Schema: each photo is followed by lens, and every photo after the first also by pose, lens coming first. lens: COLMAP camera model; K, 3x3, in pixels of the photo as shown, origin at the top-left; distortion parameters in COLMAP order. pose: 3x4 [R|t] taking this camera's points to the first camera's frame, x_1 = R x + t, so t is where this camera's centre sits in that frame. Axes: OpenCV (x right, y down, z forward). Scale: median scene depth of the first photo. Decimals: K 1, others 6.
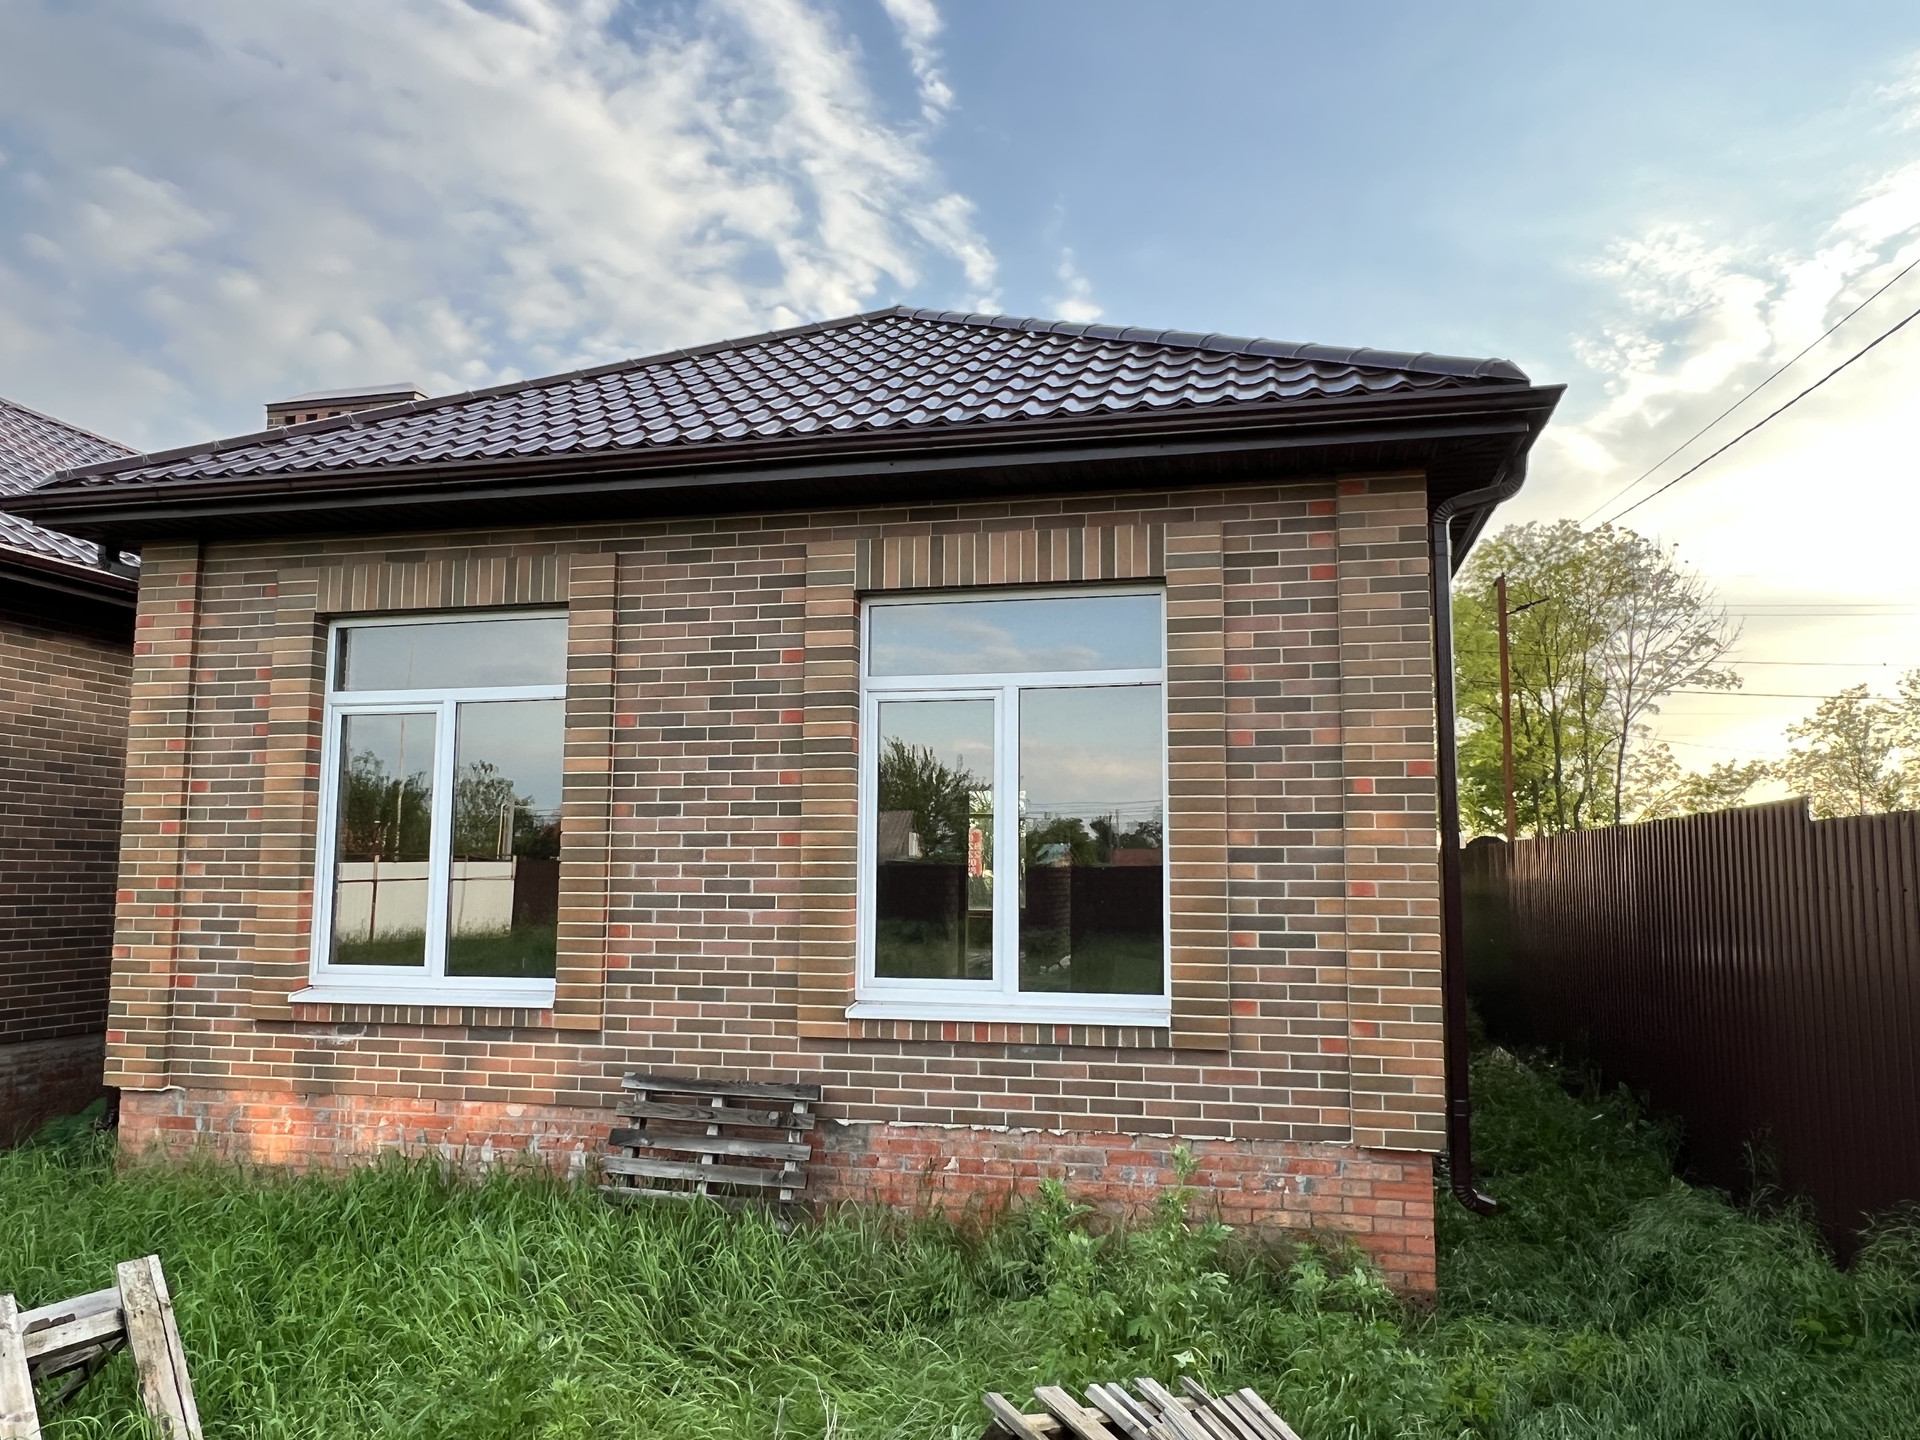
lens RADIAL K [[1383.9, 0, 963.8], [0, 1383.9, 720.6], [0, 0, 1]] dist [-0.032982, 0.037282]
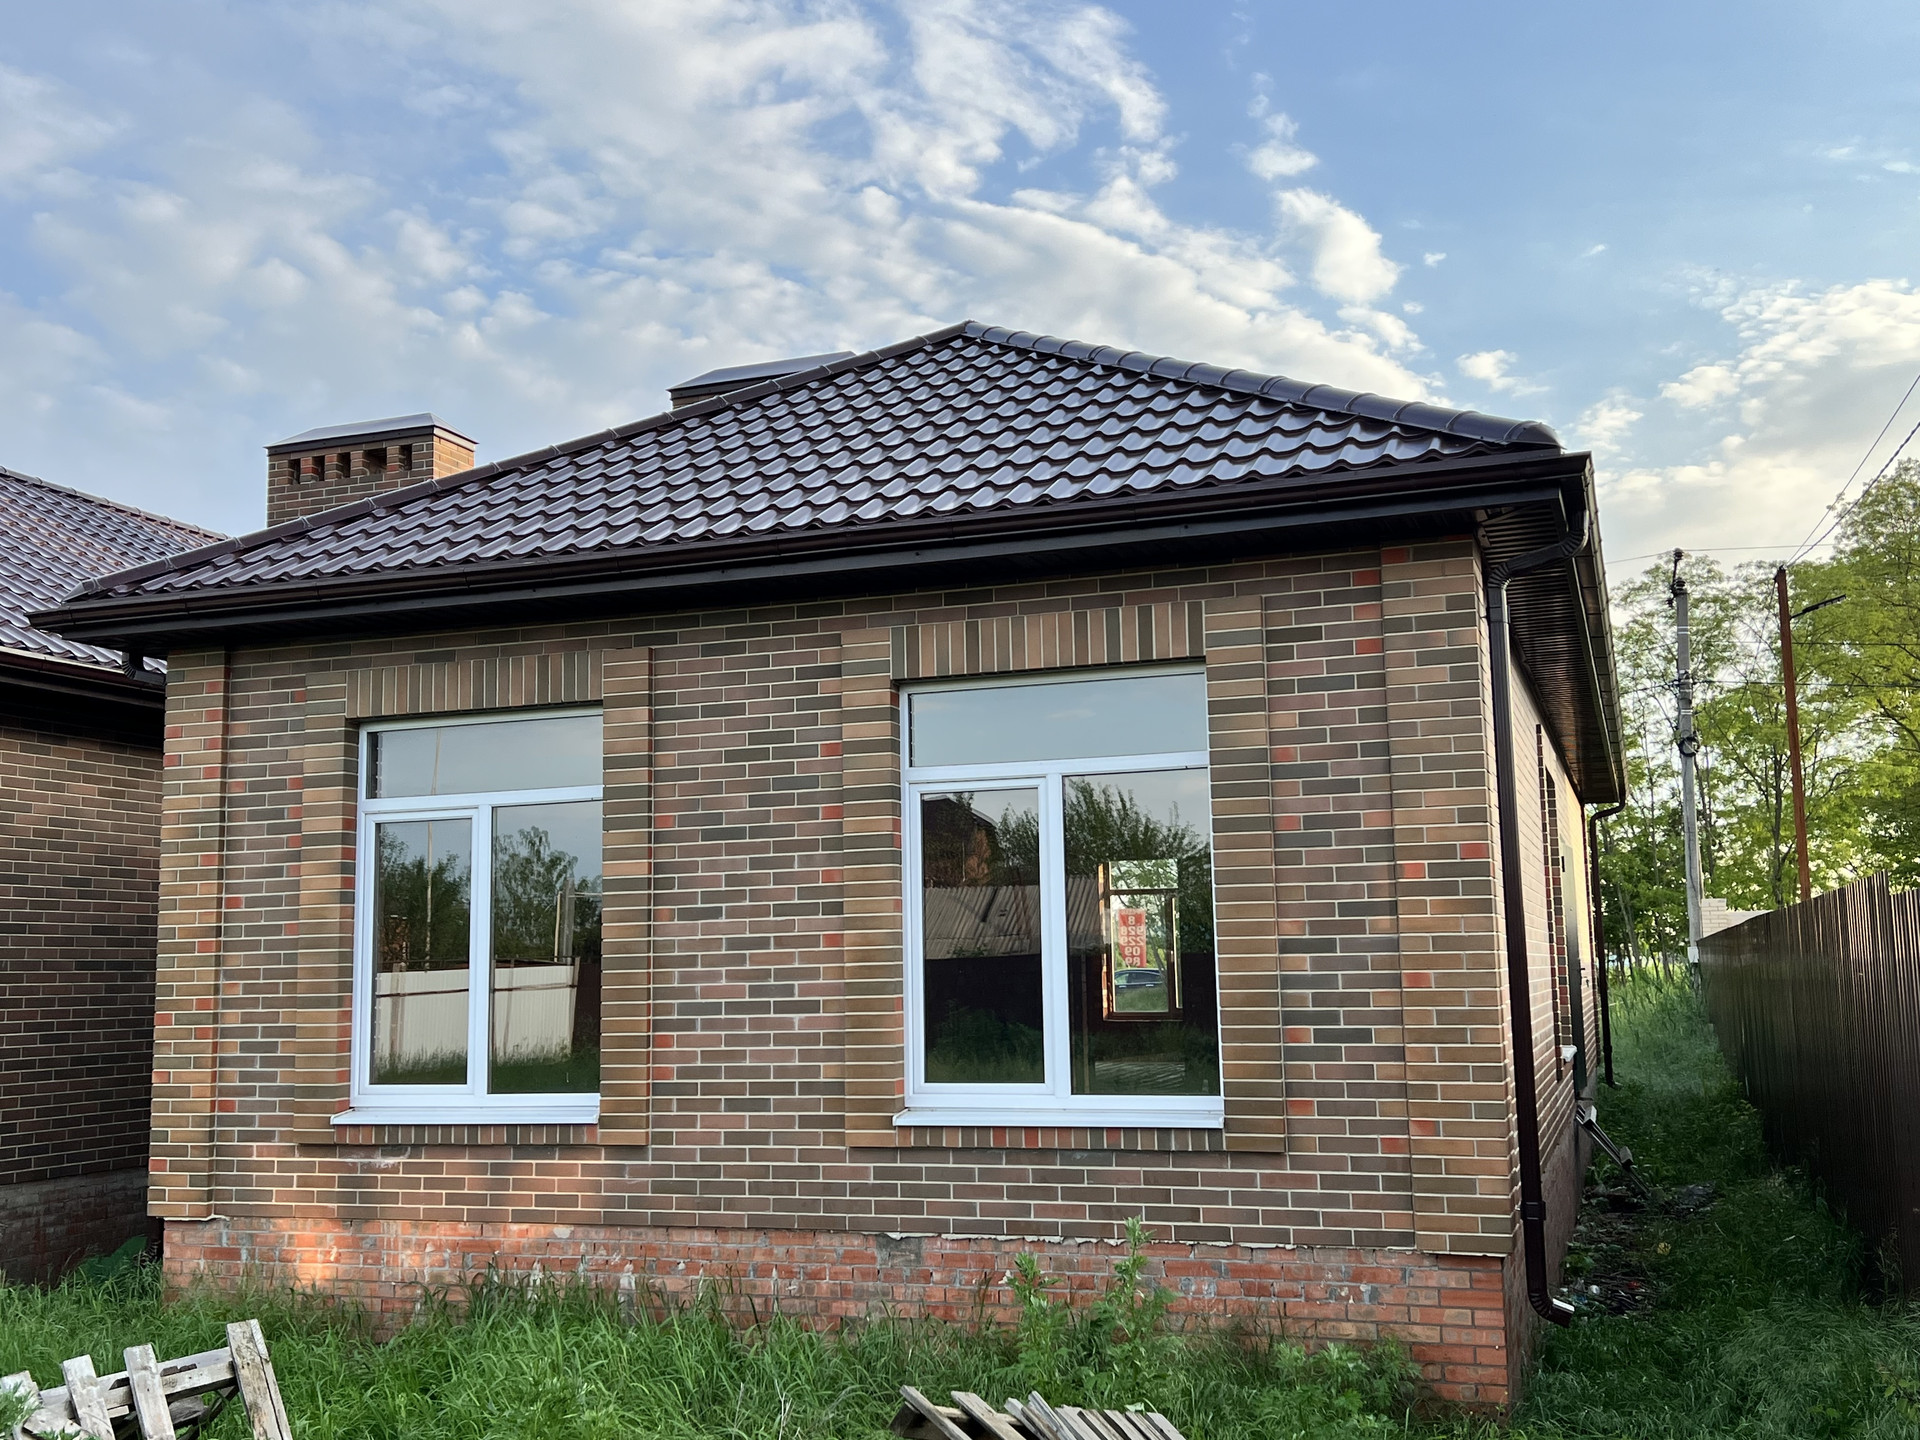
lens RADIAL K [[1871.5, 0, 962.4], [0, 1871.5, 712.4], [0, 0, 1]] dist [0.032217, 0.000000]
pose [[0.993429, -0.040067, -0.107209, 0.109956], [0.037443, 0.998951, -0.026380, -0.035290], [0.108153, 0.022192, 0.993887, -0.290725]]
